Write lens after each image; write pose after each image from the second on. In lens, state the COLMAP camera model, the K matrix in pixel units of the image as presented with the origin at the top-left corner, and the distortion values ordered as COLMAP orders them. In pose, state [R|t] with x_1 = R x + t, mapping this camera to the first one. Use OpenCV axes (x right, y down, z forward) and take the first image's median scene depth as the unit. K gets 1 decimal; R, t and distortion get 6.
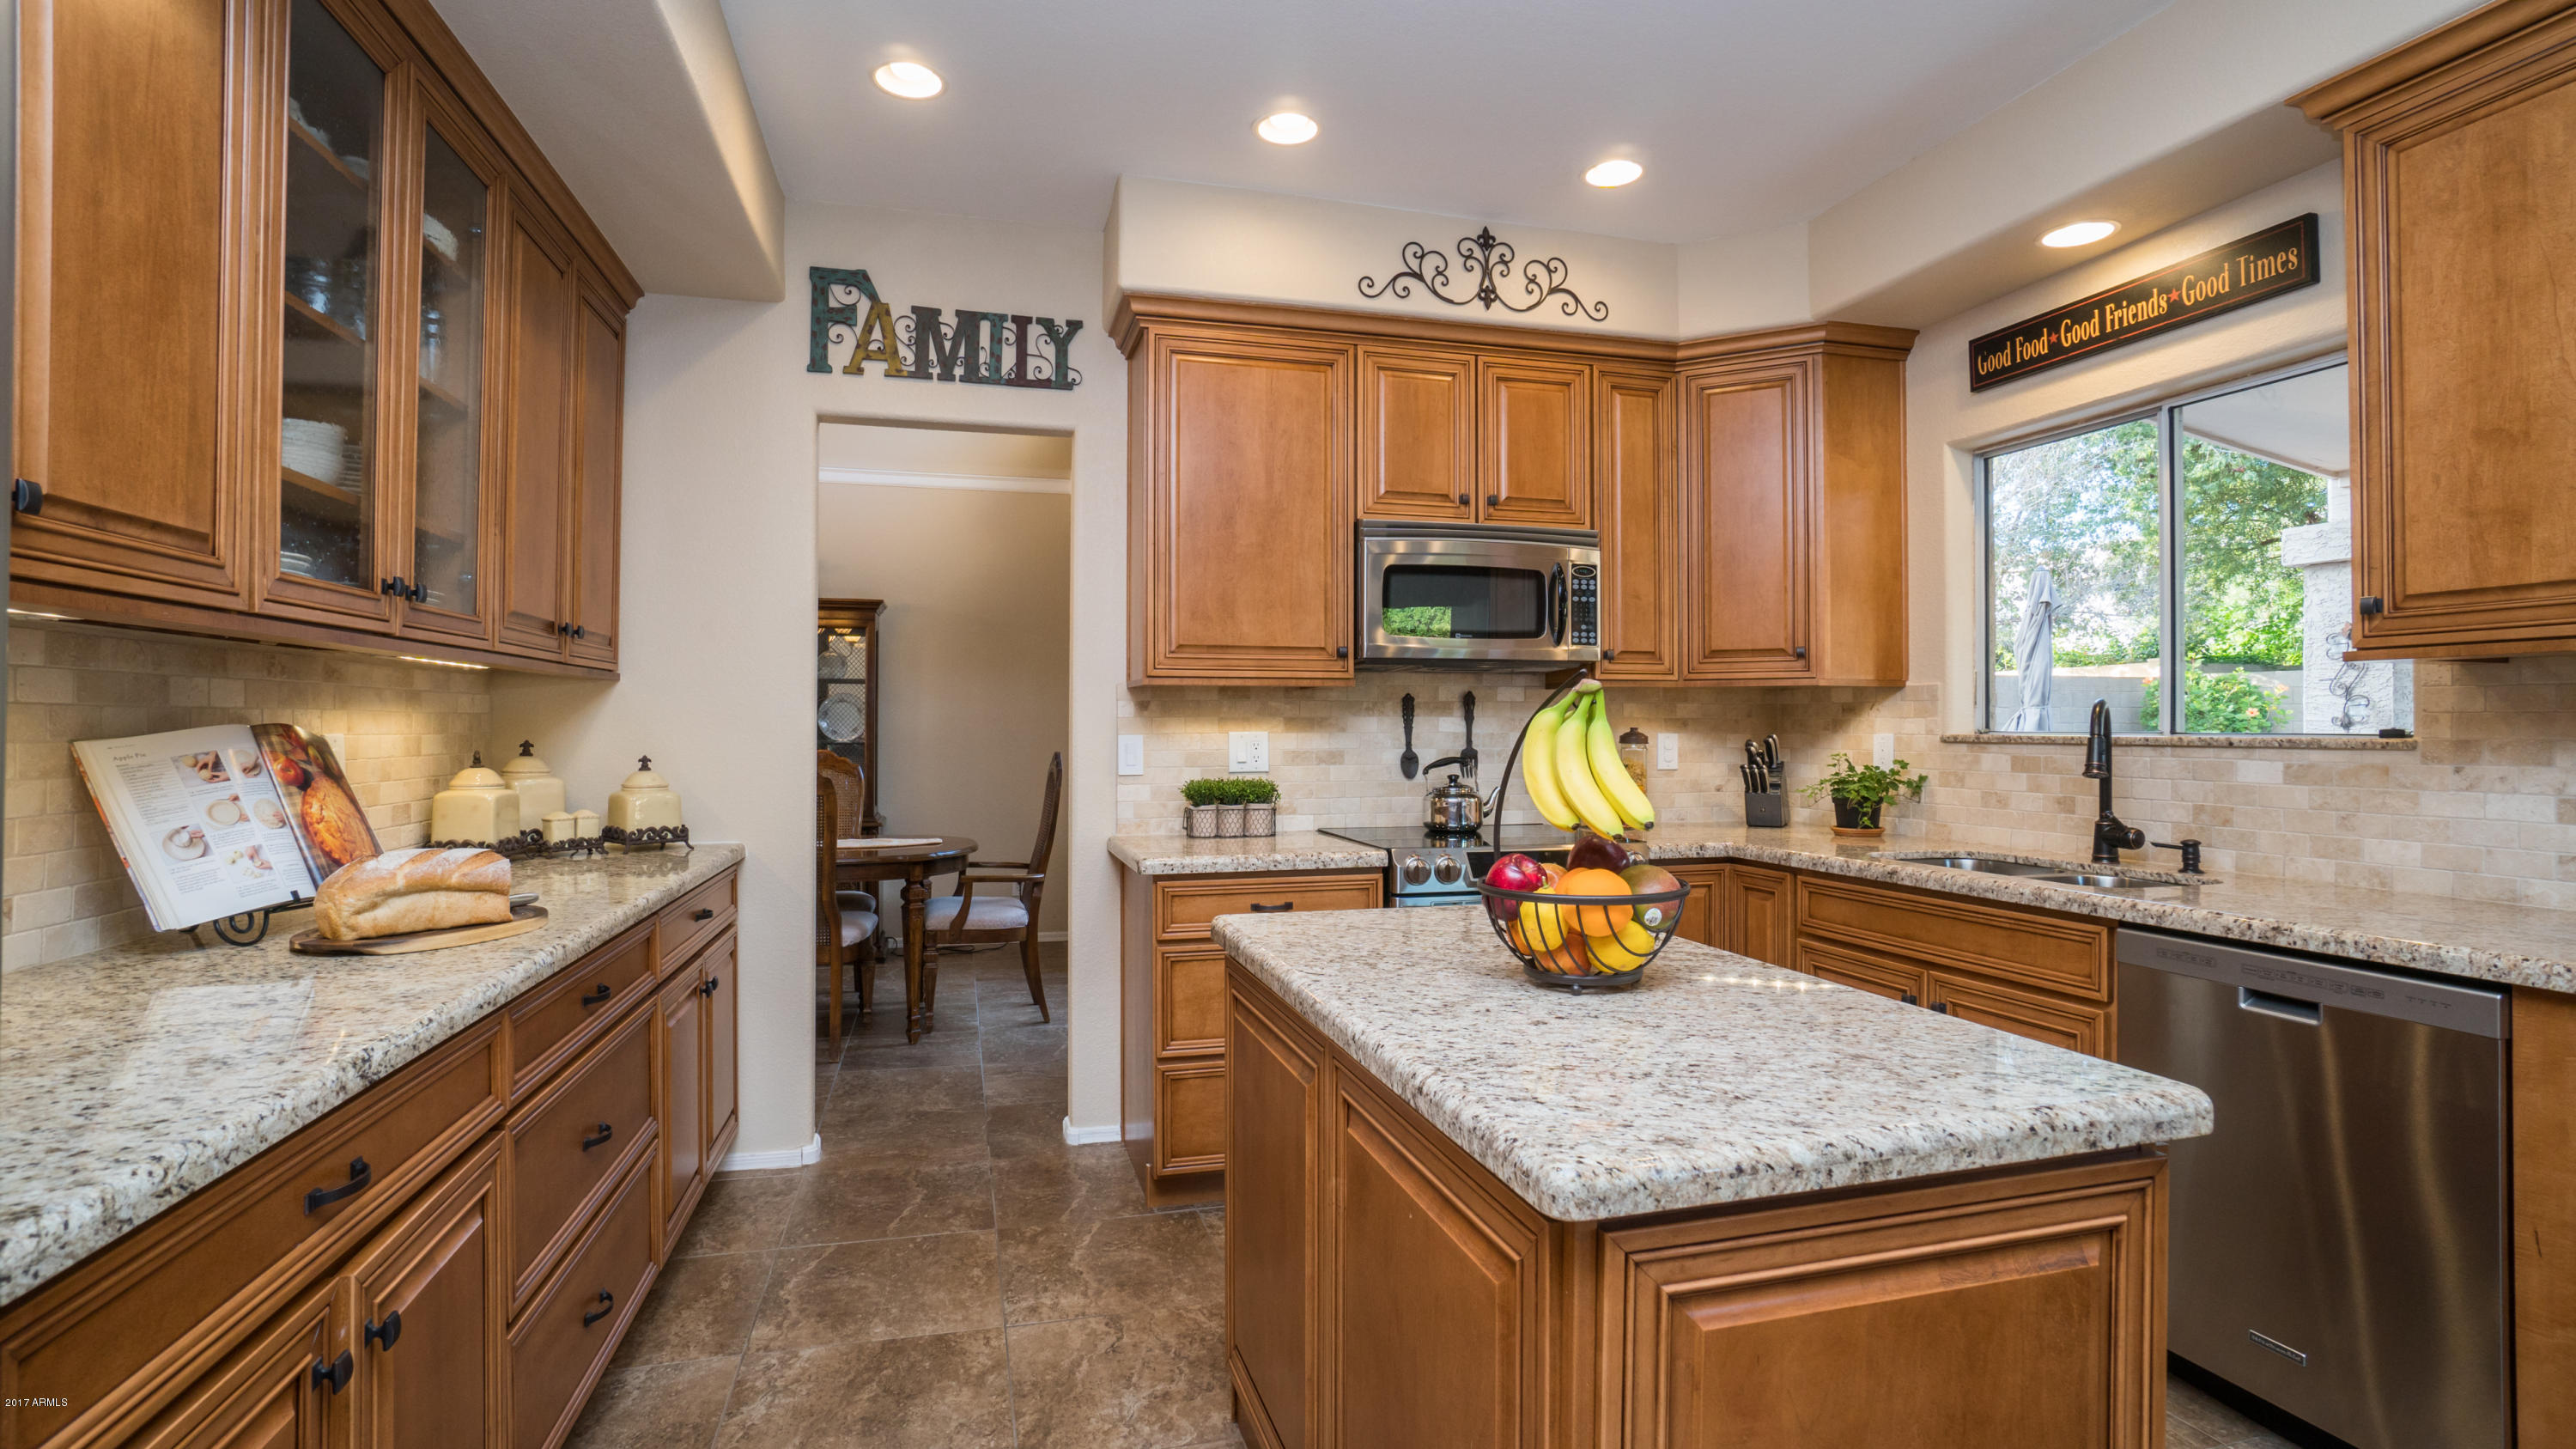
lens RADIAL K [[1194.4, 0, 1292.9], [0, 1194.4, 712.1], [0, 0, 1]] dist [-0.000364, -0.000007]
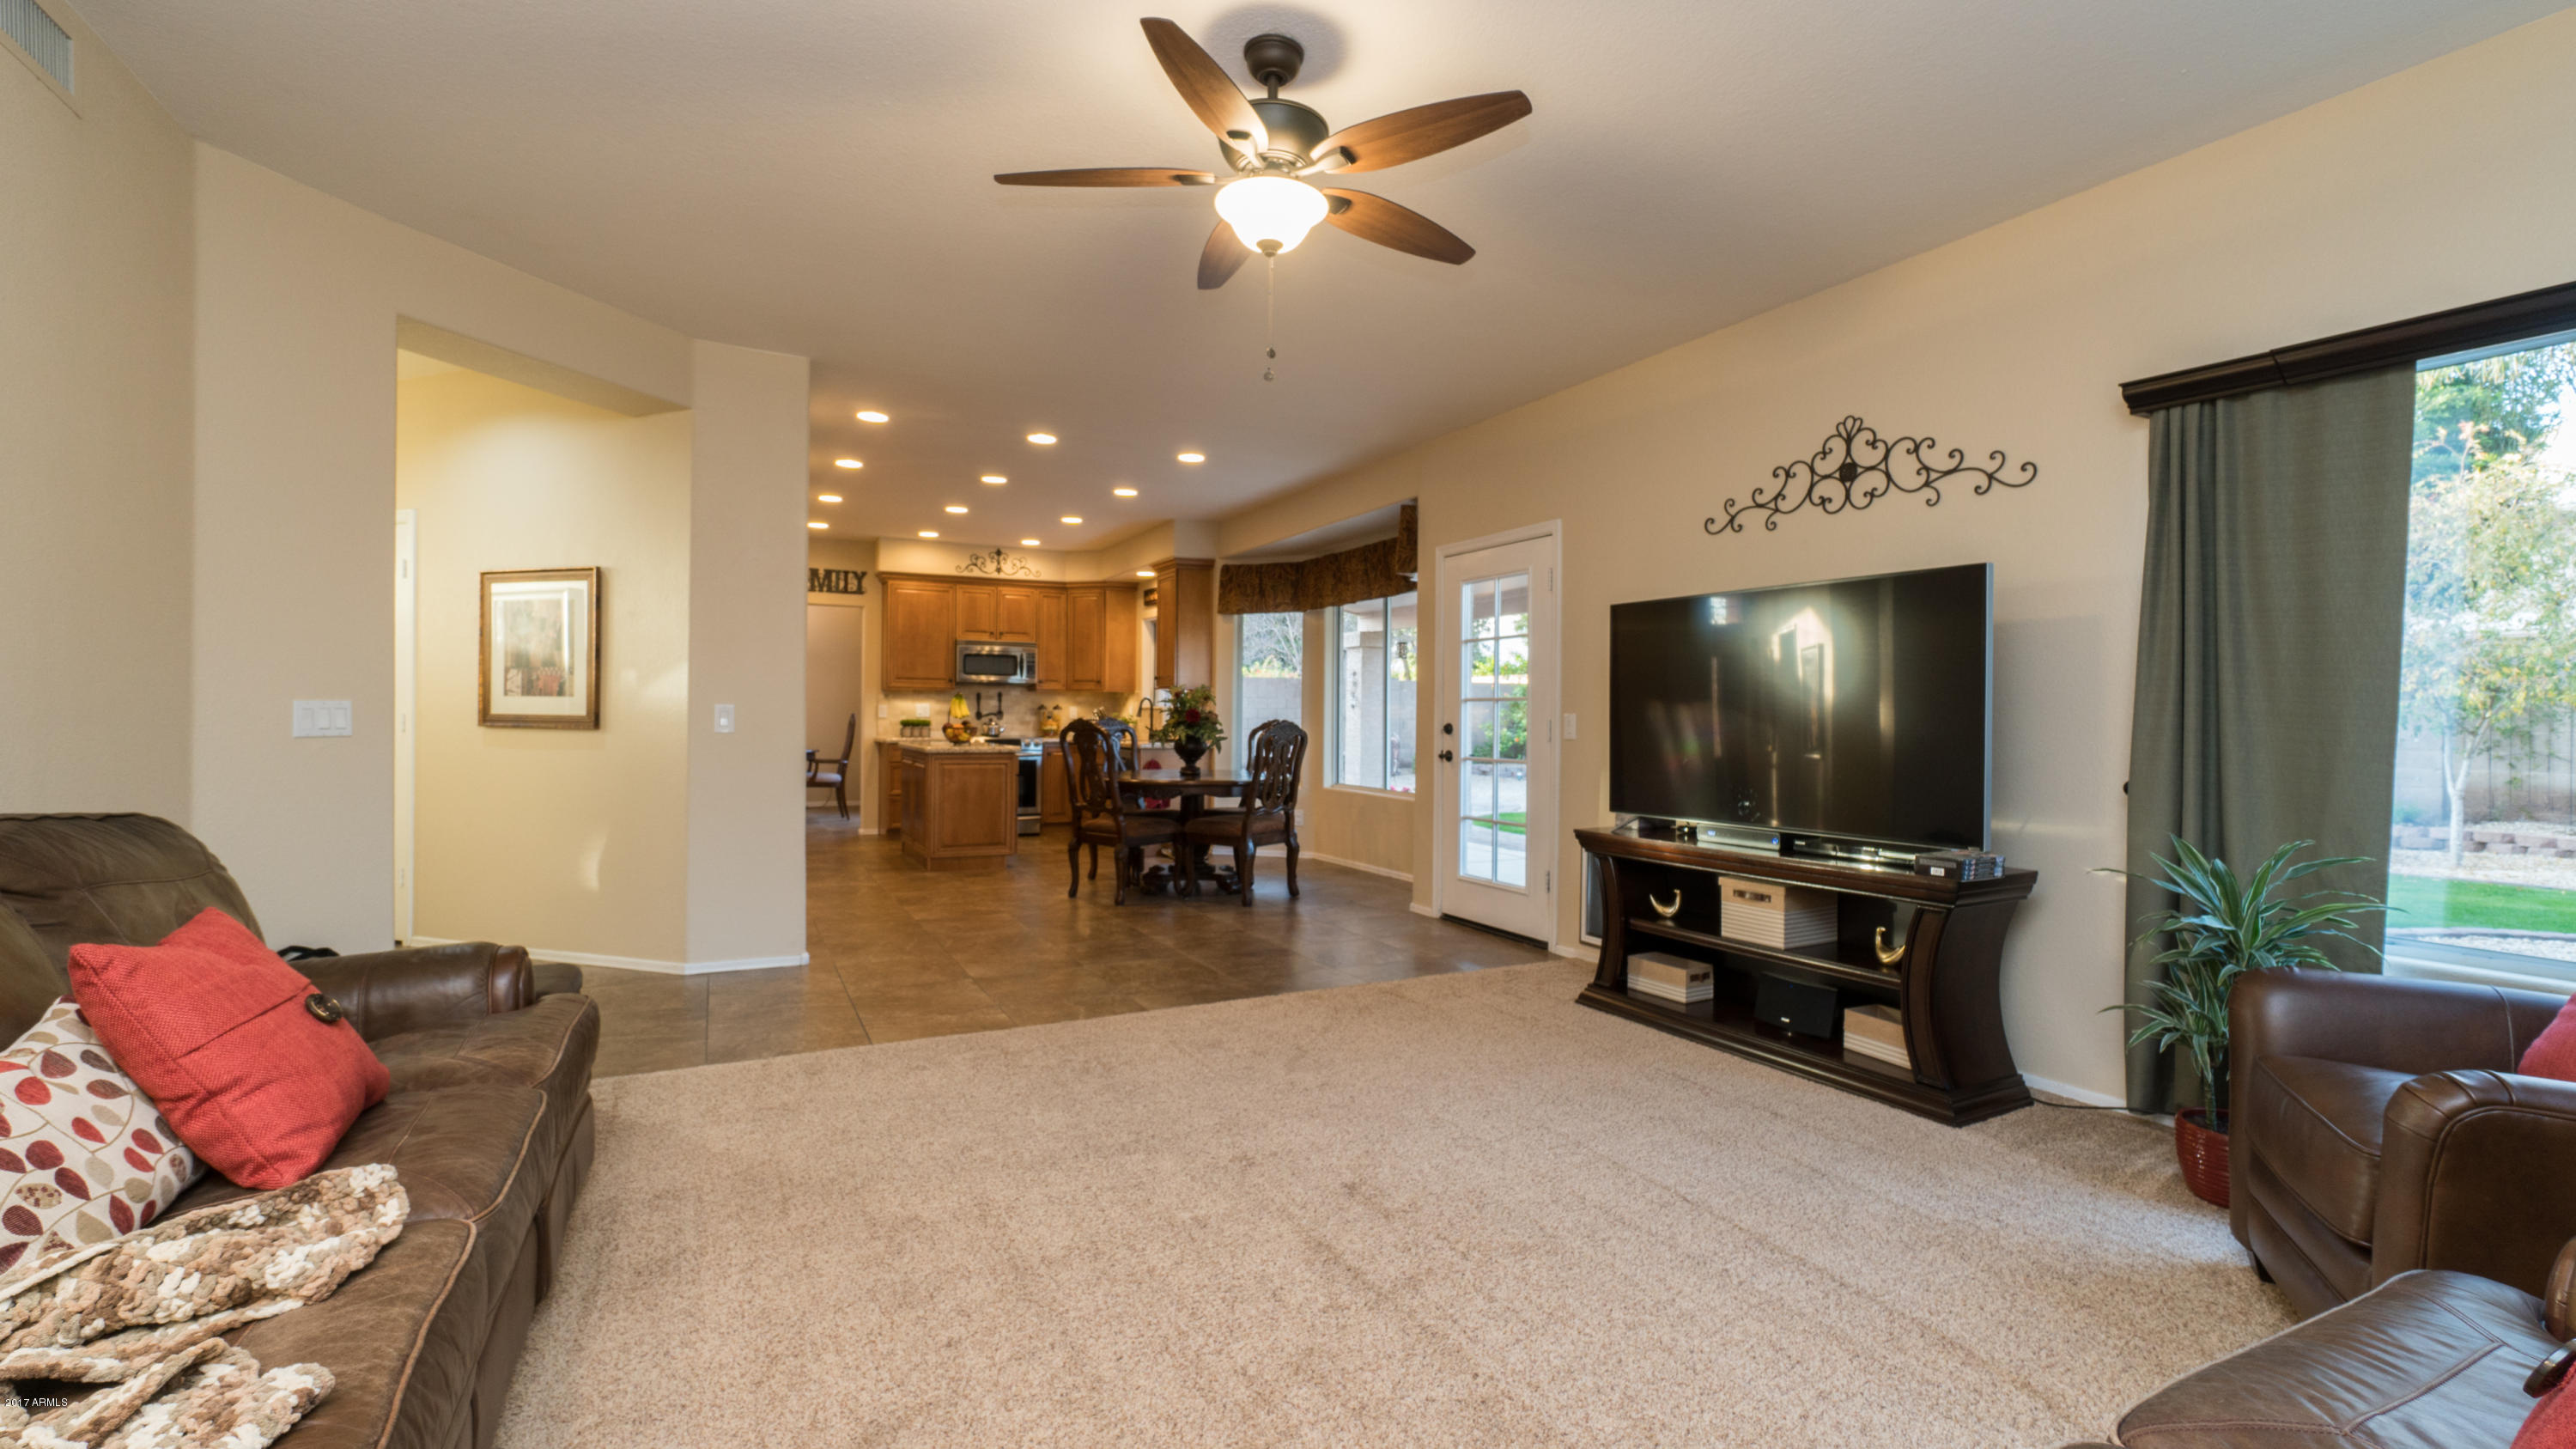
lens RADIAL K [[1114.5, 0, 1282.8], [0, 1114.5, 732.1], [0, 0, 1]] dist [0.000132, 0.000005]
pose [[0.978544, 0.004282, 0.205994, 0.293422], [-0.005592, 0.999968, 0.005778, 0.068338], [-0.205962, -0.006806, 0.978536, -2.100252]]
